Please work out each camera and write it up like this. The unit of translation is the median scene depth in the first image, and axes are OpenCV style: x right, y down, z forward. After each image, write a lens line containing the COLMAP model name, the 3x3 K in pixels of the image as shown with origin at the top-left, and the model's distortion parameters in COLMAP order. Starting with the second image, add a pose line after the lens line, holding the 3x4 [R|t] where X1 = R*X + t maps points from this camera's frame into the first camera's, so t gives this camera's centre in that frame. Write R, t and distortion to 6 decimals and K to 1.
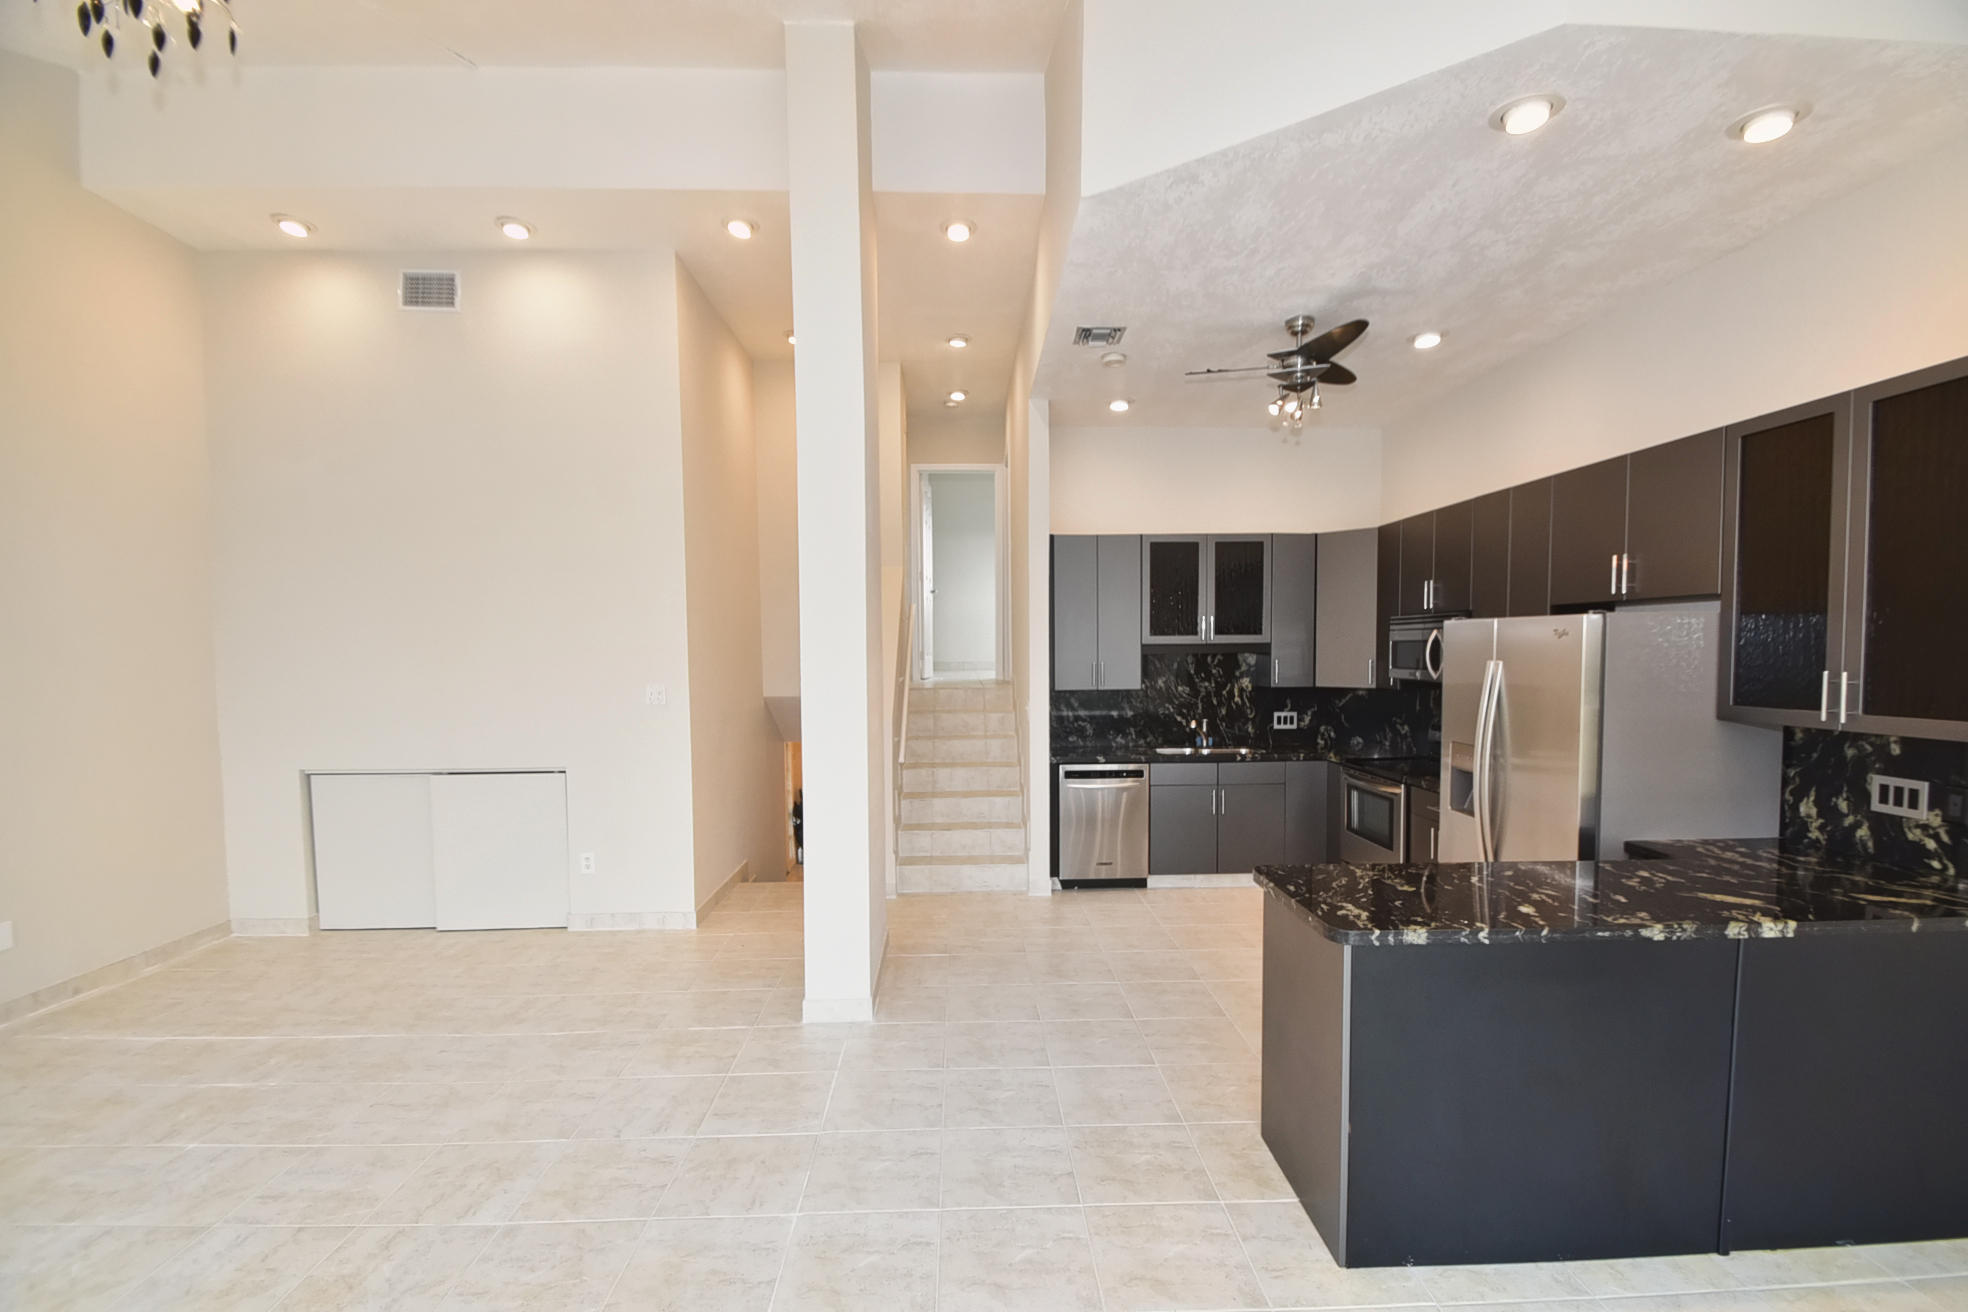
lens RADIAL K [[861.5, 0, 979.5], [0, 861.5, 697.2], [0, 0, 1]] dist [0.004129, -0.011001]
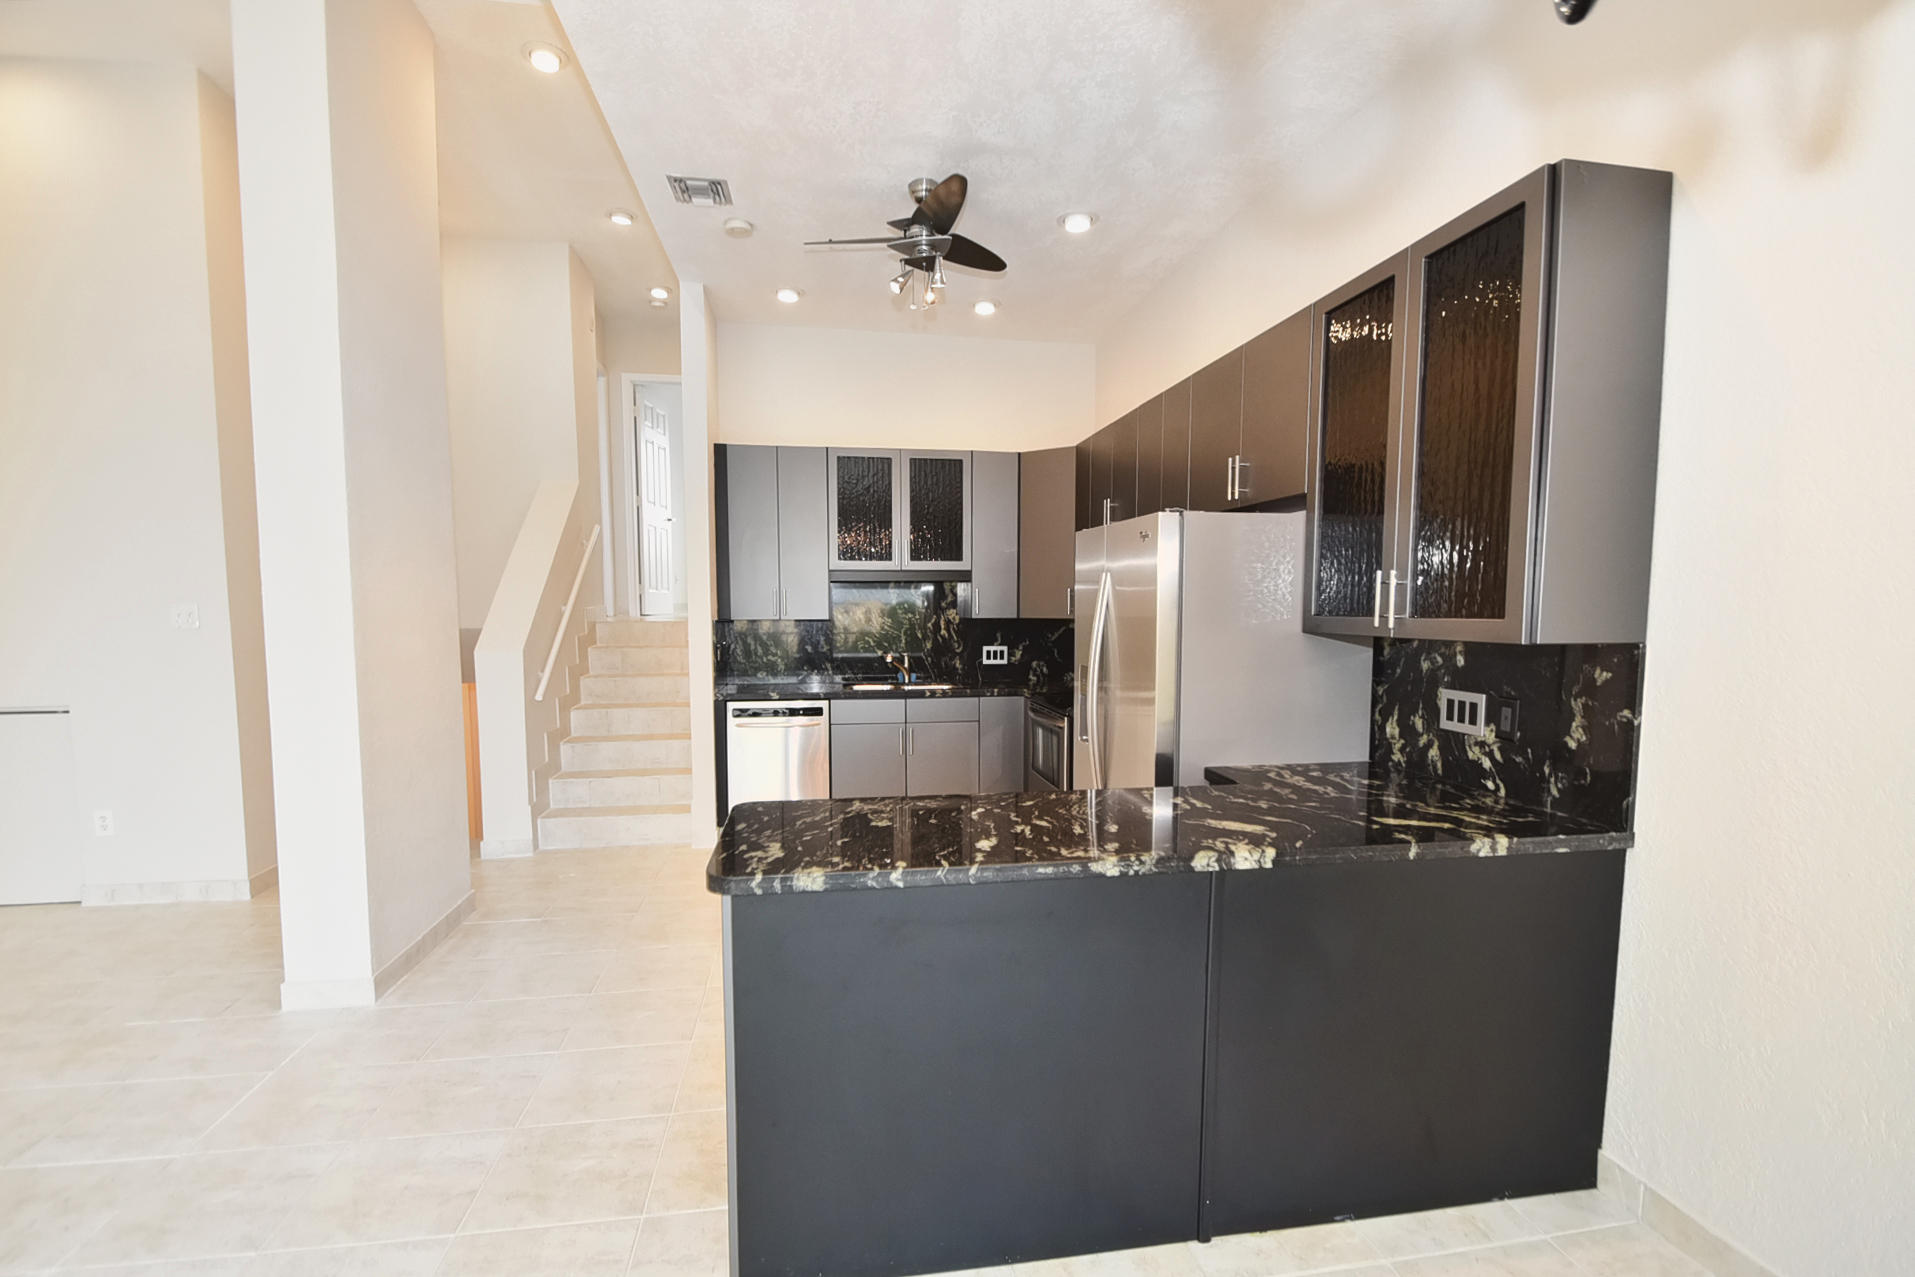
lens RADIAL K [[877.0, 0, 959.3], [0, 877.0, 676.4], [0, 0, 1]] dist [0.000020, -0.009915]
pose [[0.990780, -0.001995, 0.135469, 0.320843], [-0.001683, 0.999633, 0.027029, 0.041448], [-0.135474, -0.027008, 0.990413, 0.114310]]
